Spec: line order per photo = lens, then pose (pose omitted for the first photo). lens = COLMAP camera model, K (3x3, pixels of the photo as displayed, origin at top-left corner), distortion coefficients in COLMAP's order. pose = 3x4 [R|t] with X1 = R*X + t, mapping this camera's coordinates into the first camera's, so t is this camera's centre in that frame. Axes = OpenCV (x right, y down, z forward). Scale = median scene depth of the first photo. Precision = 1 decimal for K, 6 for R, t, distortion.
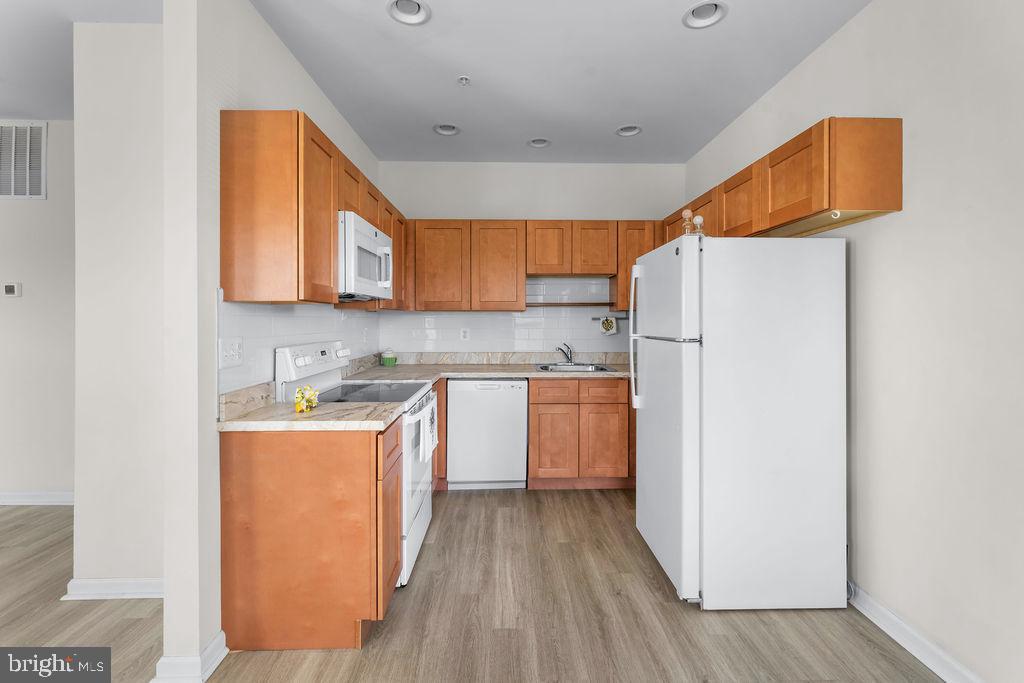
lens RADIAL K [[447.1, 0, 515.8], [0, 447.1, 316.7], [0, 0, 1]] dist [0.006740, -0.001877]
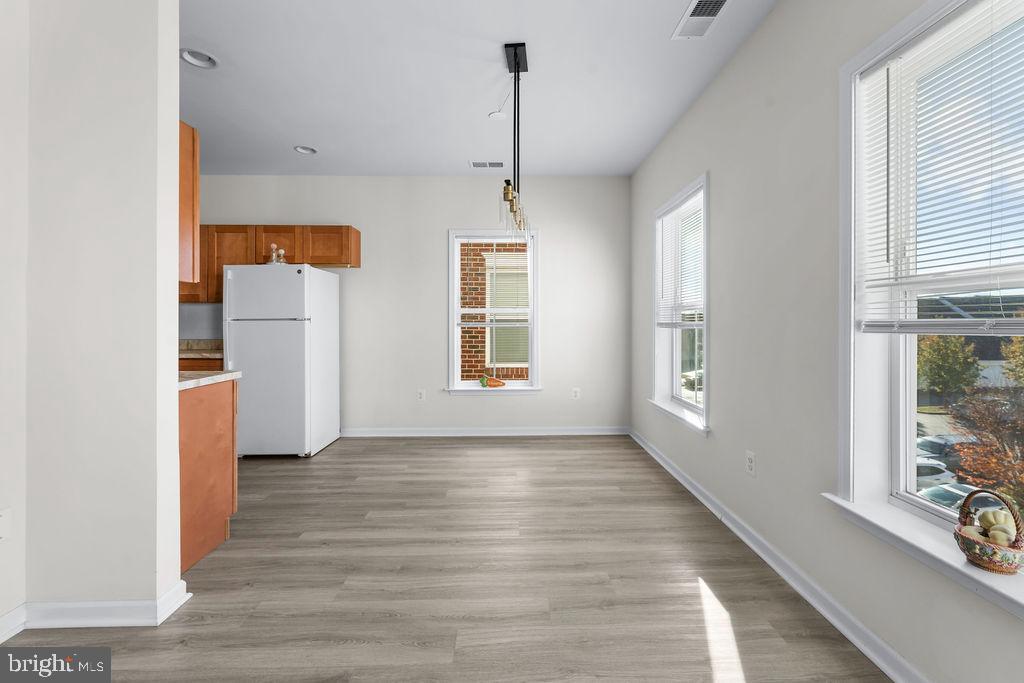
lens RADIAL K [[447.1, 0, 512.2], [0, 447.1, 321.3], [0, 0, 1]] dist [0.006740, -0.001877]
pose [[0.008444, 0.005865, 0.999947, -1.455559], [-0.007741, 0.999953, -0.005800, 0.062468], [-0.999934, -0.007692, 0.008489, 0.101272]]
